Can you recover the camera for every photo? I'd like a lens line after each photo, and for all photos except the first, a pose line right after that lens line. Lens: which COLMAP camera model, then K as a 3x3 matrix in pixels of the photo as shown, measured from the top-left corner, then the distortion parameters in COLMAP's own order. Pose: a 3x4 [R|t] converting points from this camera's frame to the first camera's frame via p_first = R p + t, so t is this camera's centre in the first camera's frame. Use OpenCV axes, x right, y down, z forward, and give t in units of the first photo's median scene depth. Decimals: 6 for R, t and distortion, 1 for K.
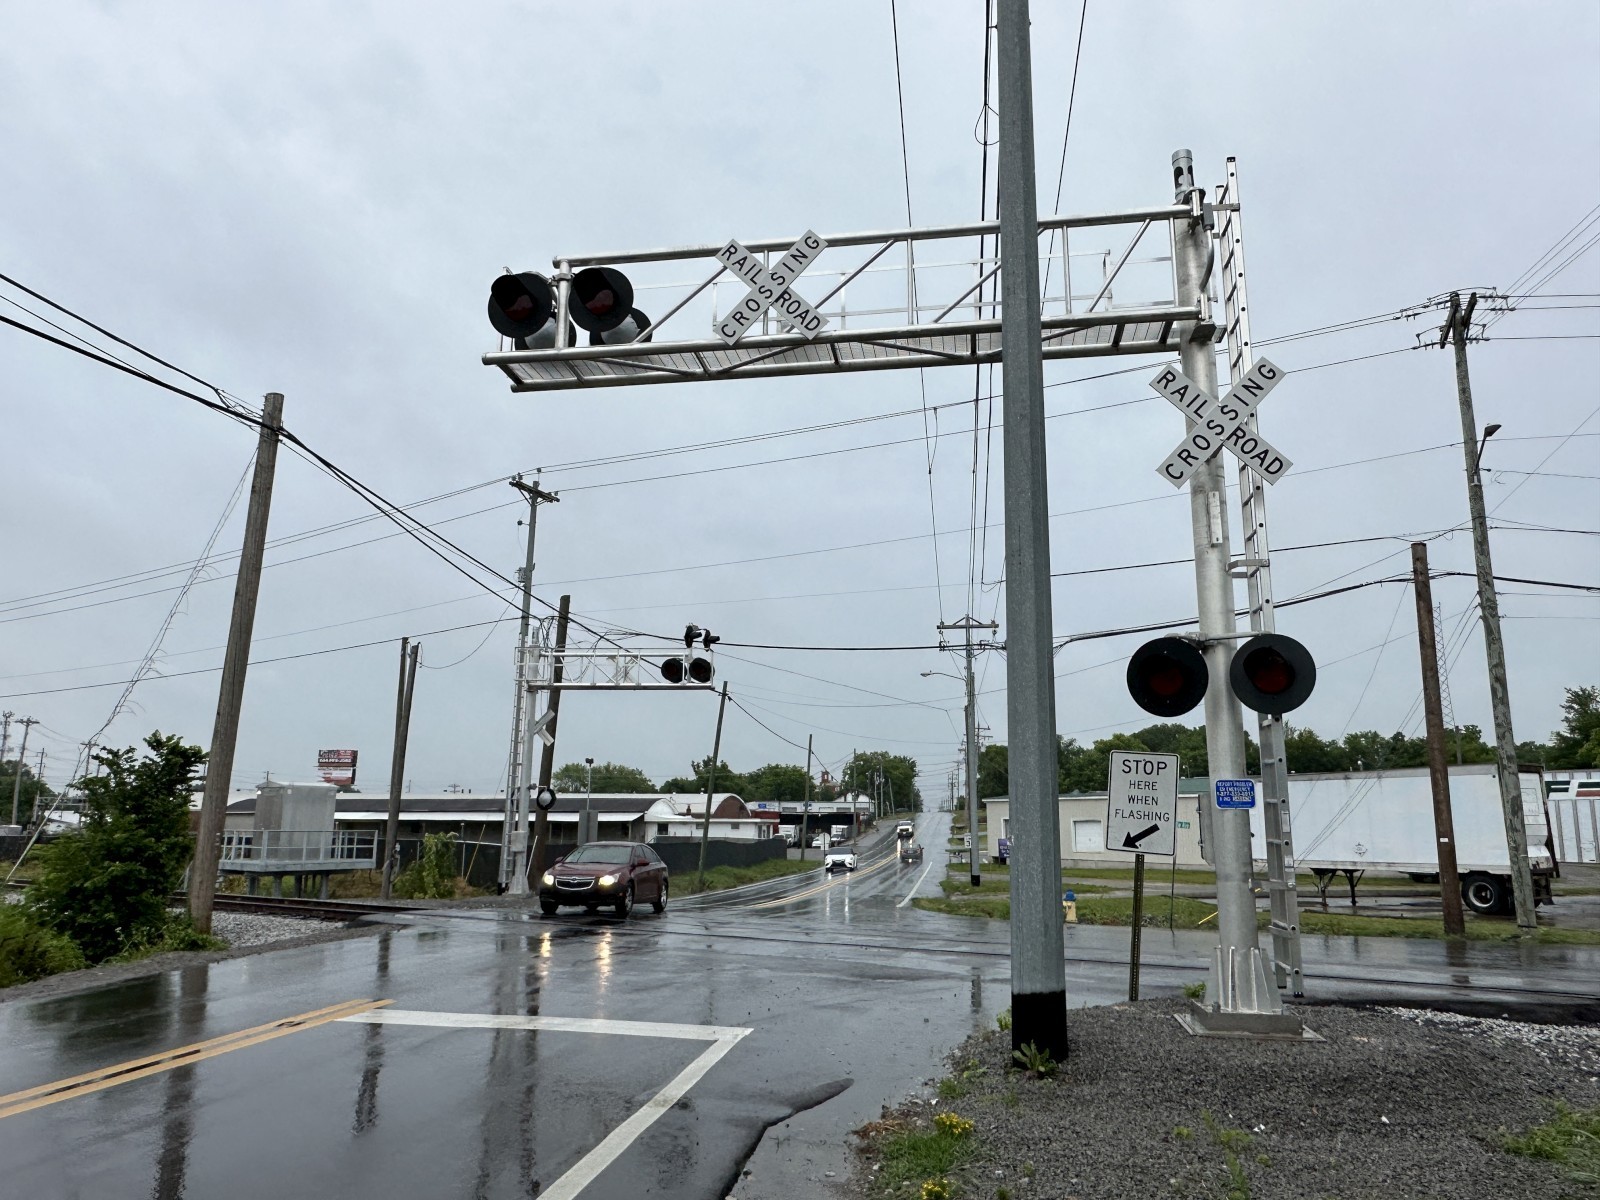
lens RADIAL K [[1140.1, 0, 800.2], [0, 1140.1, 604.0], [0, 0, 1]] dist [0.005181, 0.003320]
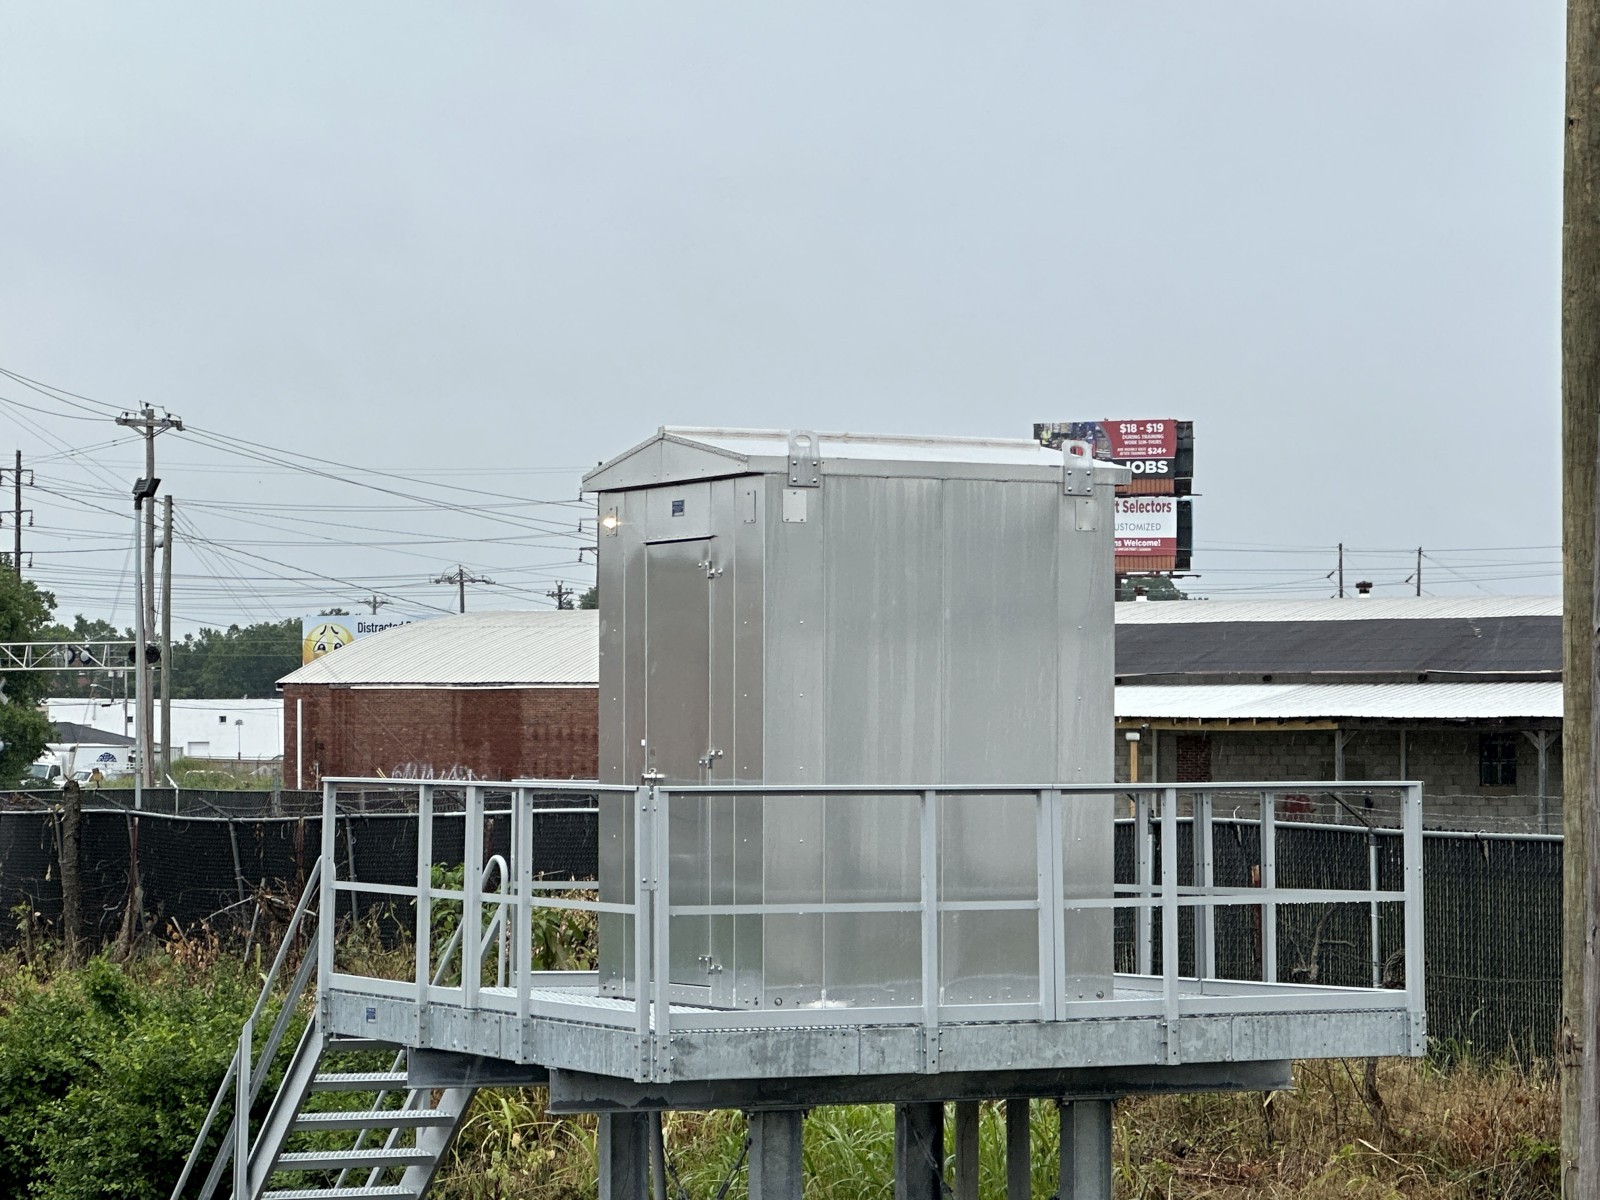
lens RADIAL K [[5041.9, 0, 810.1], [0, 5041.9, 599.3], [0, 0, 1]] dist [0.081129, 0.000000]
pose [[0.903326, -0.019534, -0.428510, -0.217024], [0.088829, 0.985827, 0.142318, 0.103866], [0.419657, -0.166624, 0.892258, 0.533590]]
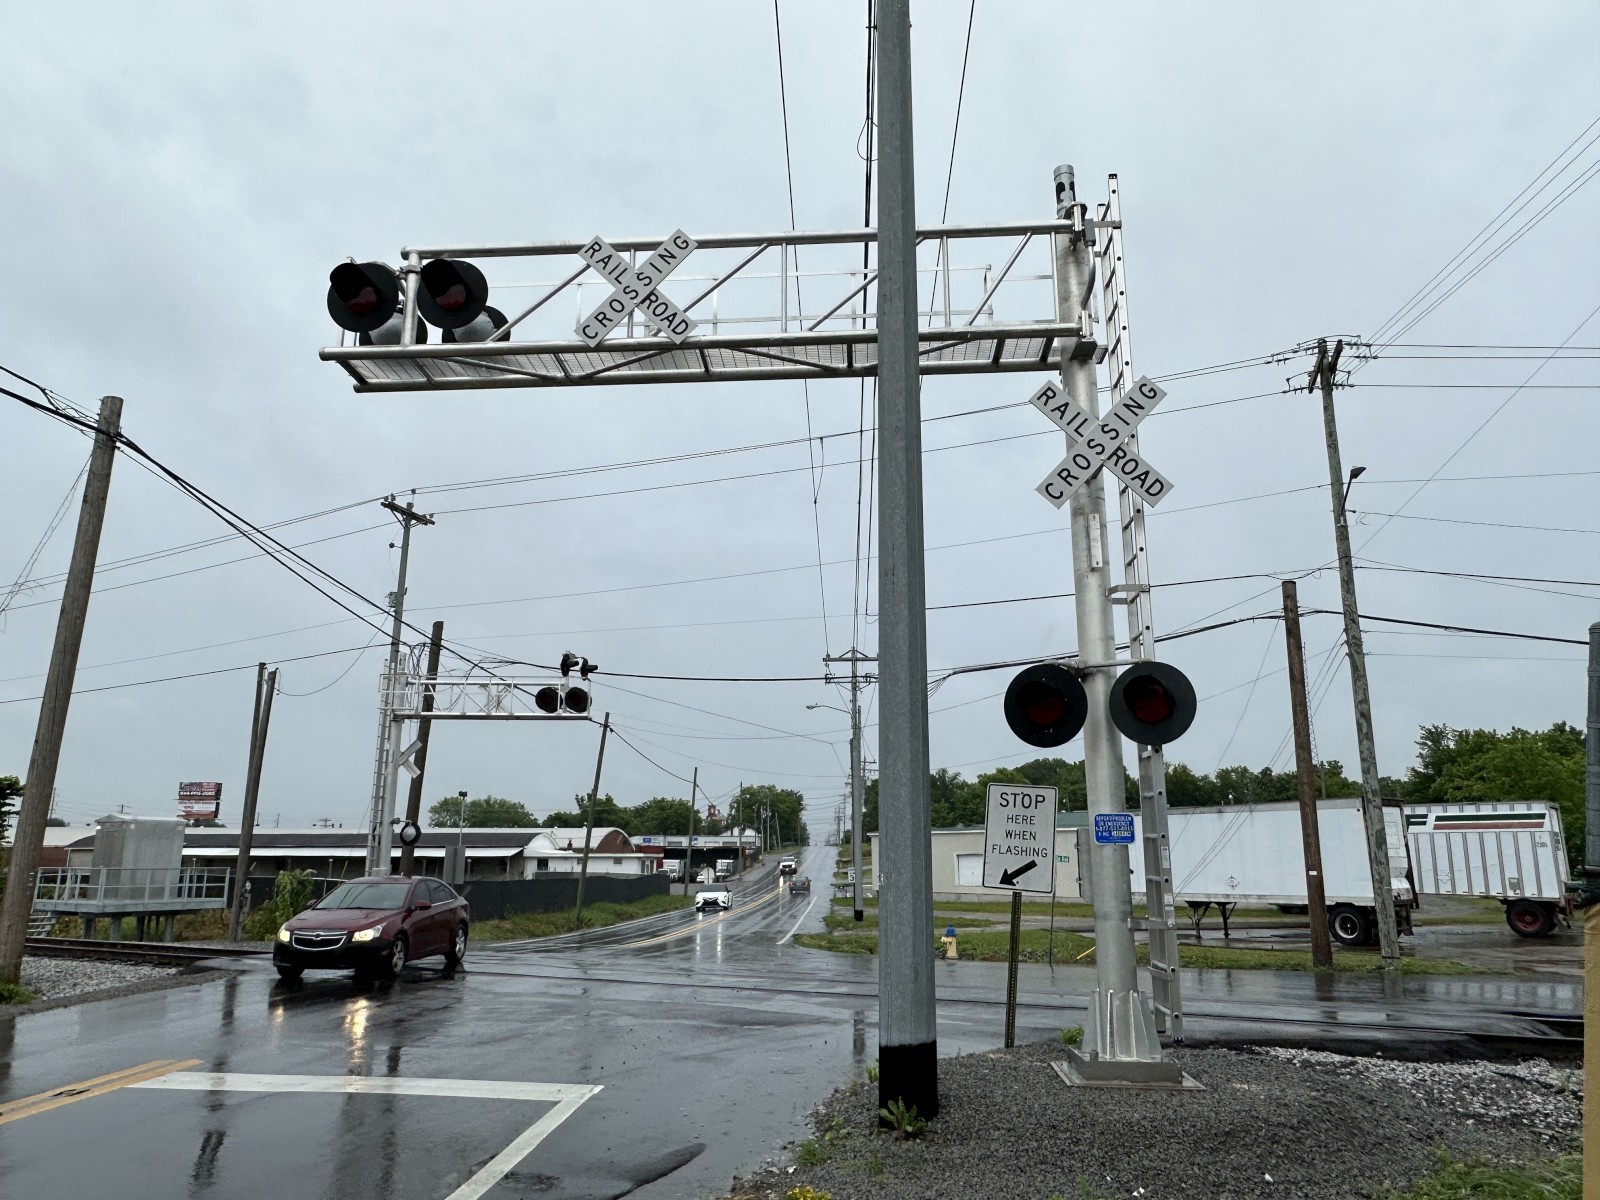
lens RADIAL K [[1140.1, 0, 782.8], [0, 1140.1, 604.8], [0, 0, 1]] dist [0.005181, 0.003320]
pose [[0.996607, 0.014671, 0.080995, 0.007133], [-0.012391, 0.999515, -0.028585, 0.002936], [-0.081375, 0.027484, 0.996305, 0.019263]]
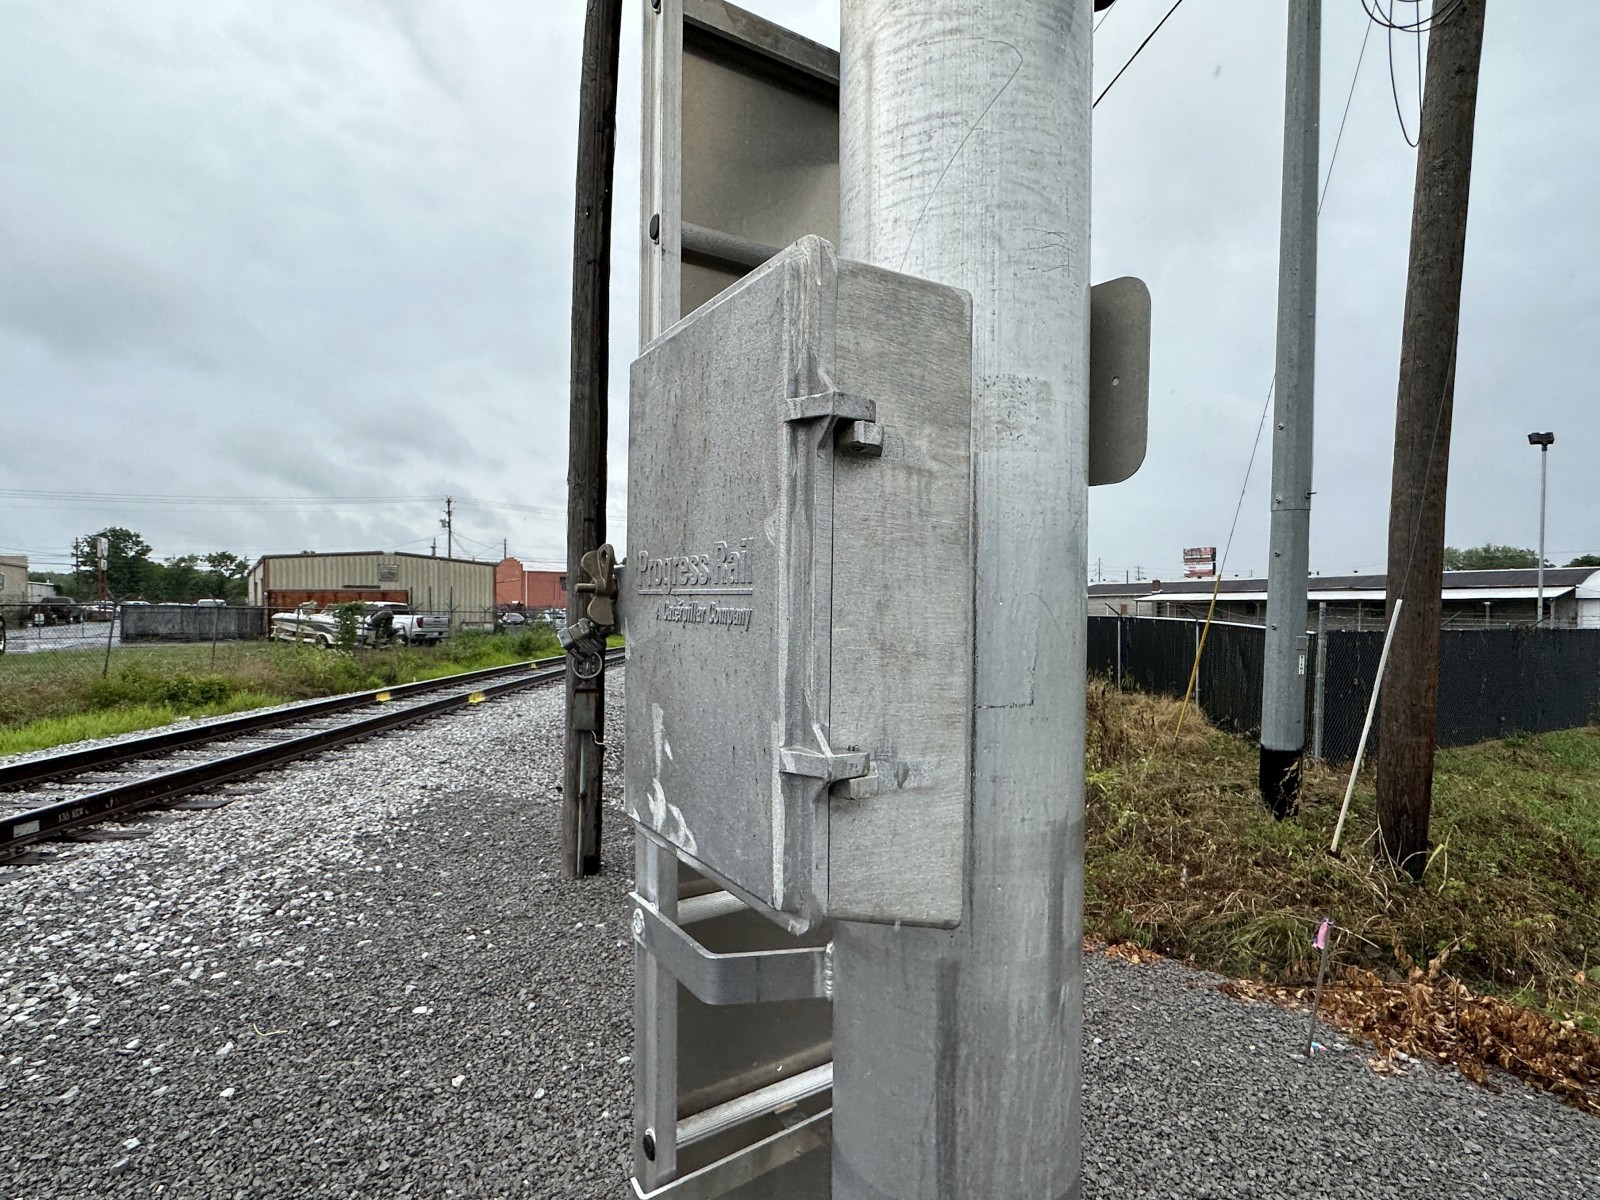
lens RADIAL K [[829.9, 0, 793.7], [0, 829.9, 601.5], [0, 0, 1]] dist [0.016790, -0.000037]
pose [[0.663426, -0.003118, -0.748235, -0.207375], [0.139974, 0.982855, 0.120013, 0.182355], [0.735033, -0.184354, 0.652488, 0.877224]]
